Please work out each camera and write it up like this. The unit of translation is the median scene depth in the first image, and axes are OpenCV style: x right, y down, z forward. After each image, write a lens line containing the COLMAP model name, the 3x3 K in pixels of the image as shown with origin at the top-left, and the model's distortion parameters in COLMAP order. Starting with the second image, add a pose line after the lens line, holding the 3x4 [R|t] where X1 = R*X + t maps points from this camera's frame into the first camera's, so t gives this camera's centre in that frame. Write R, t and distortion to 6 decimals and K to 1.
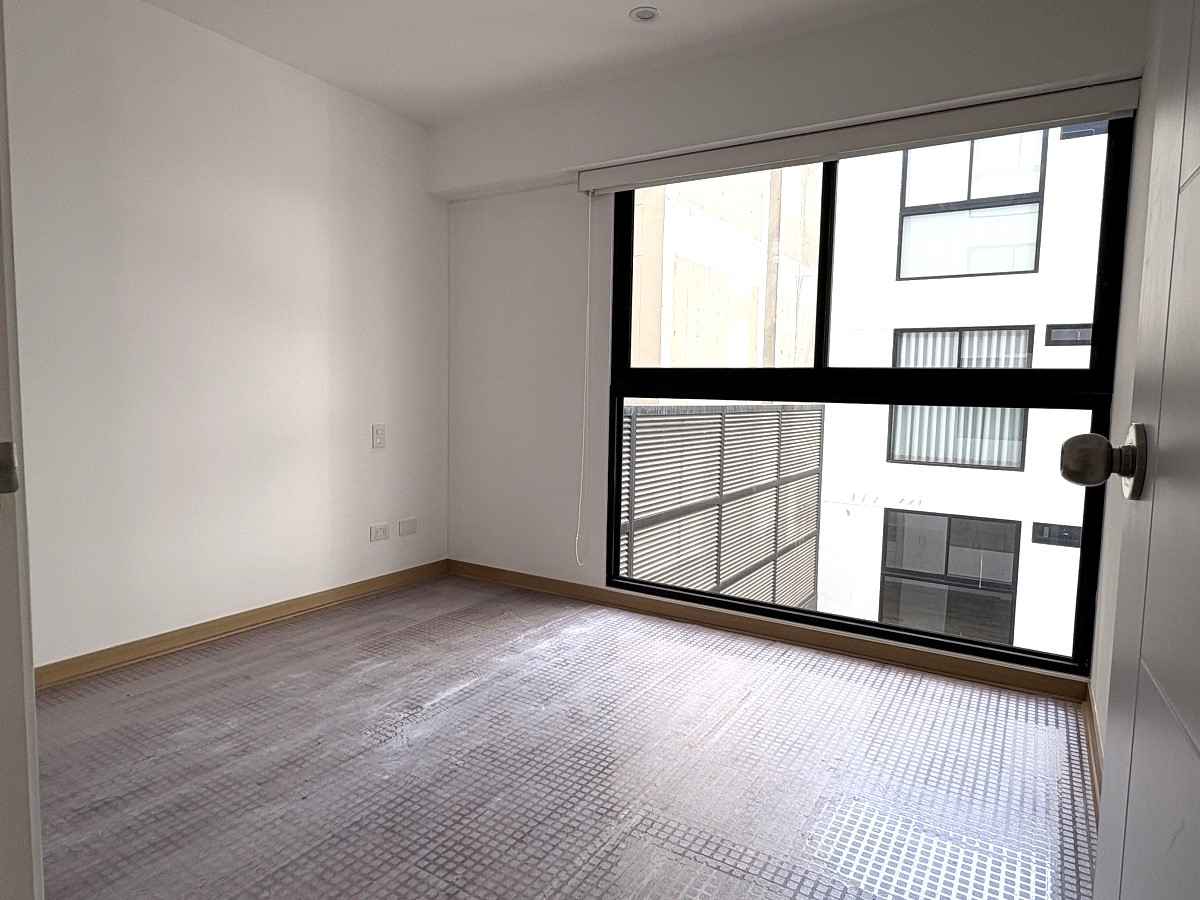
lens RADIAL K [[715.8, 0, 592.3], [0, 715.8, 449.9], [0, 0, 1]] dist [0.003203, 0.003080]
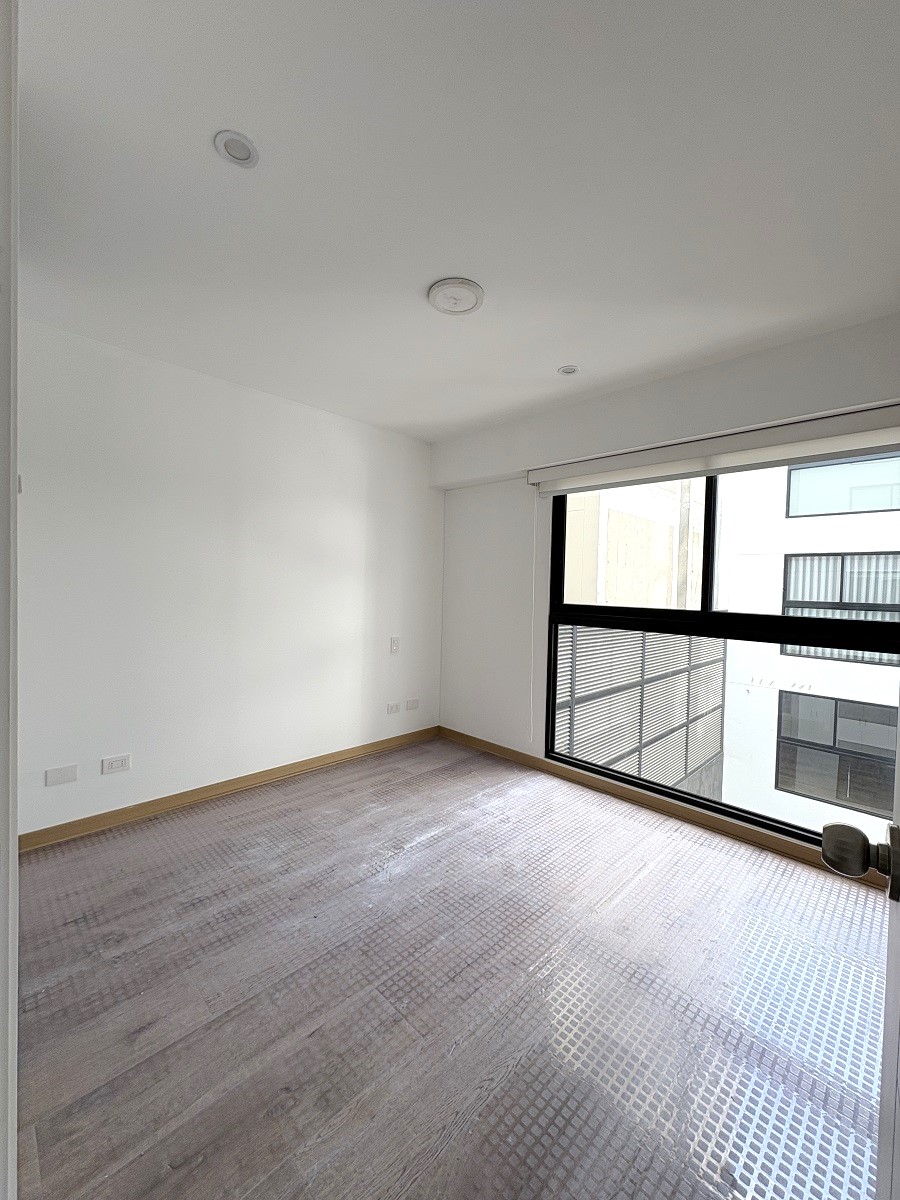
lens RADIAL K [[476.9, 0, 451.7], [0, 476.9, 597.5], [0, 0, 1]] dist [0.002290, 0.000130]
pose [[0.975681, 0.010751, -0.218931, 0.051151], [-0.024491, 0.997889, -0.060141, -0.074057], [0.217822, 0.064041, 0.973885, 0.033110]]
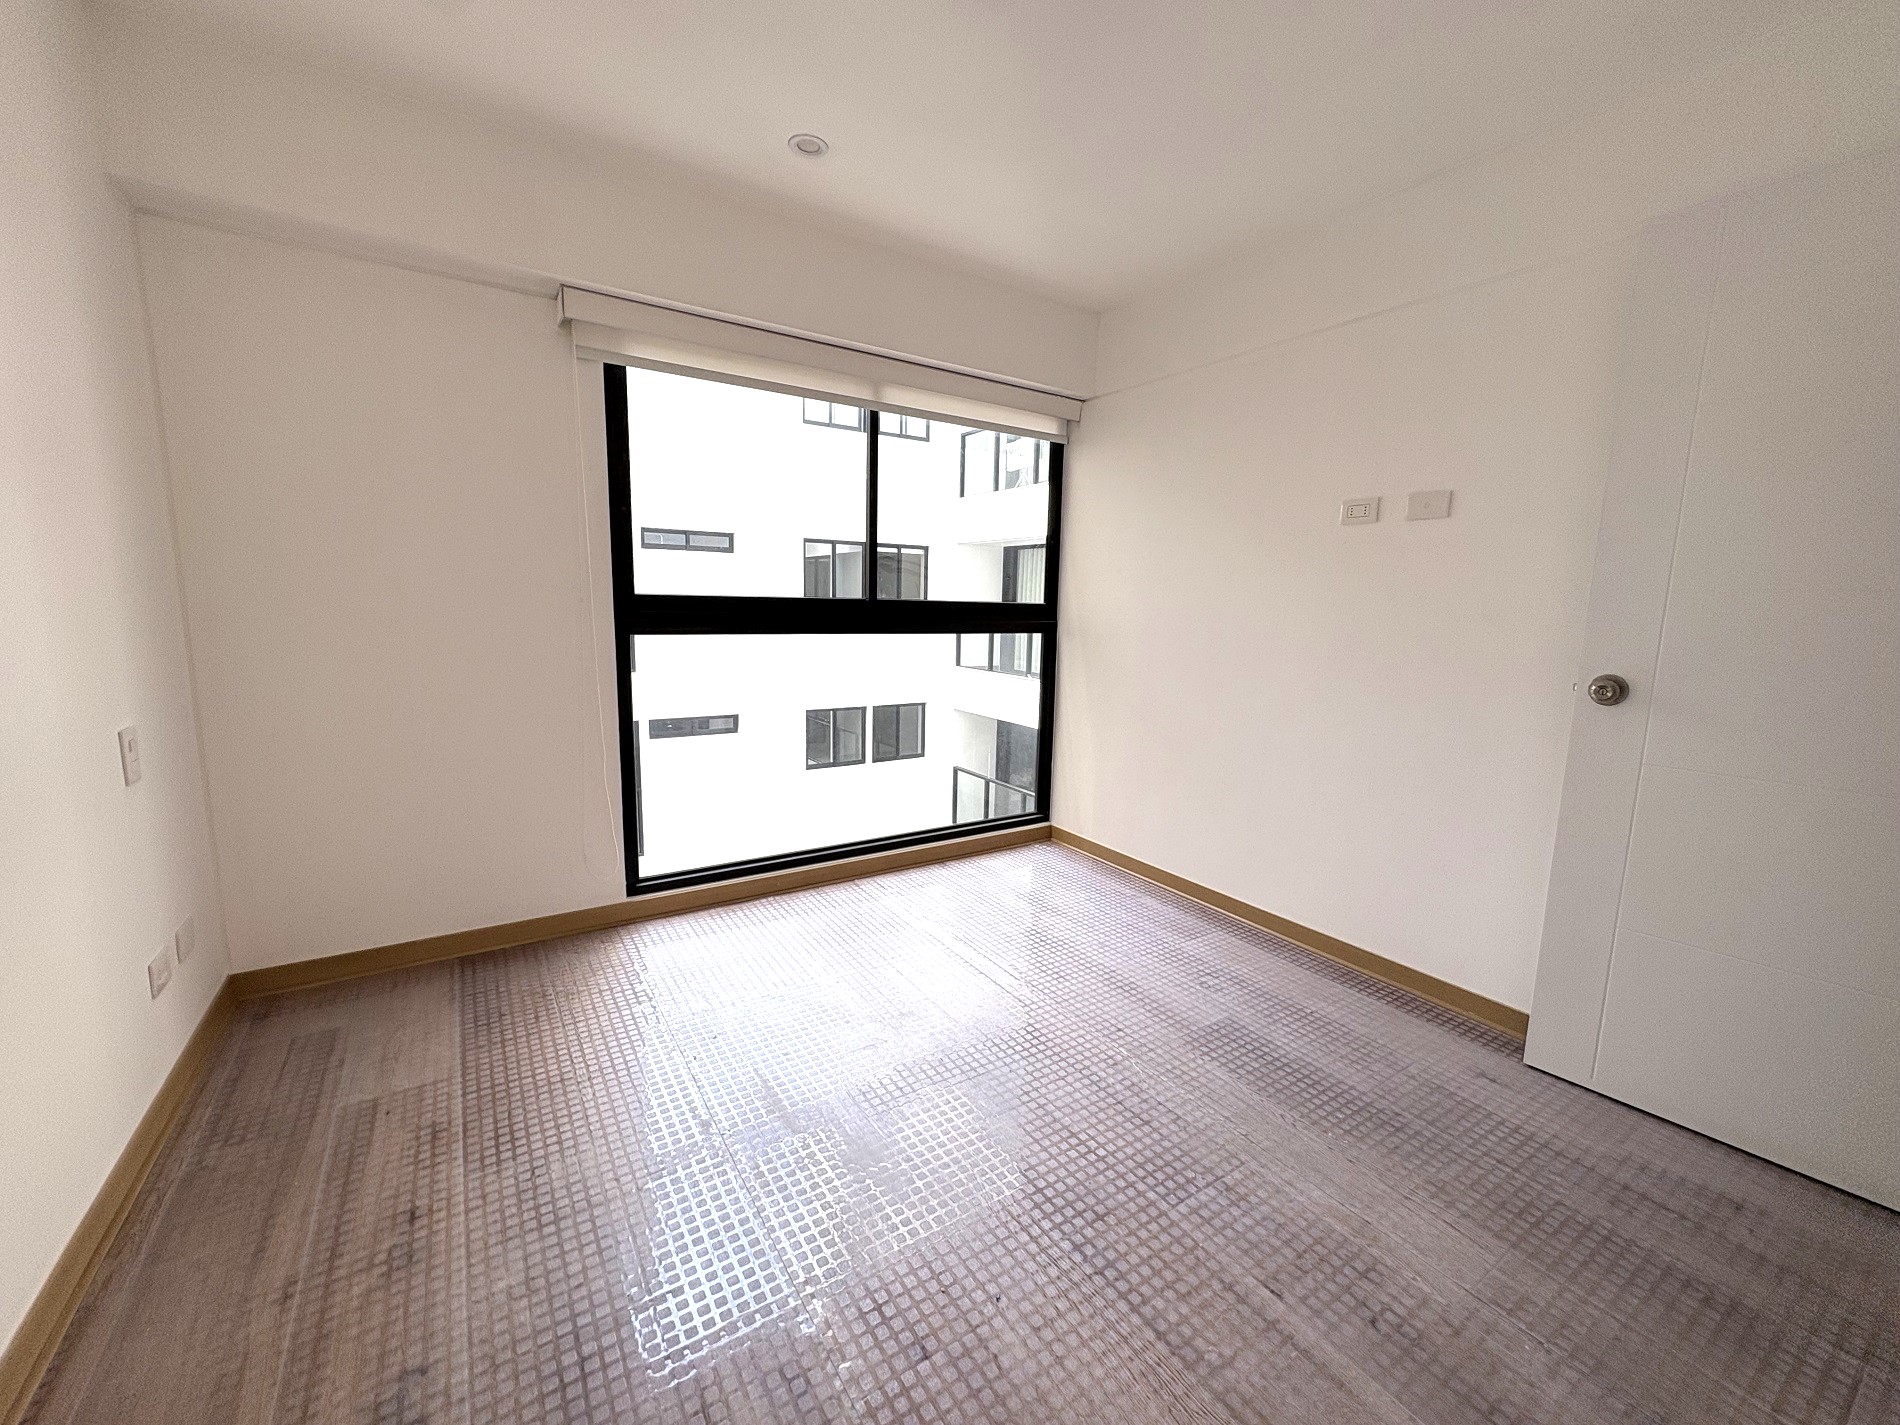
lens RADIAL K [[755.1, 0, 945.5], [0, 755.1, 712.1], [0, 0, 1]] dist [0.002290, 0.000130]
pose [[0.422886, -0.144201, 0.894636, -0.590785], [0.062563, 0.989548, 0.129927, -0.087452], [-0.904021, 0.001027, 0.427488, 0.452877]]
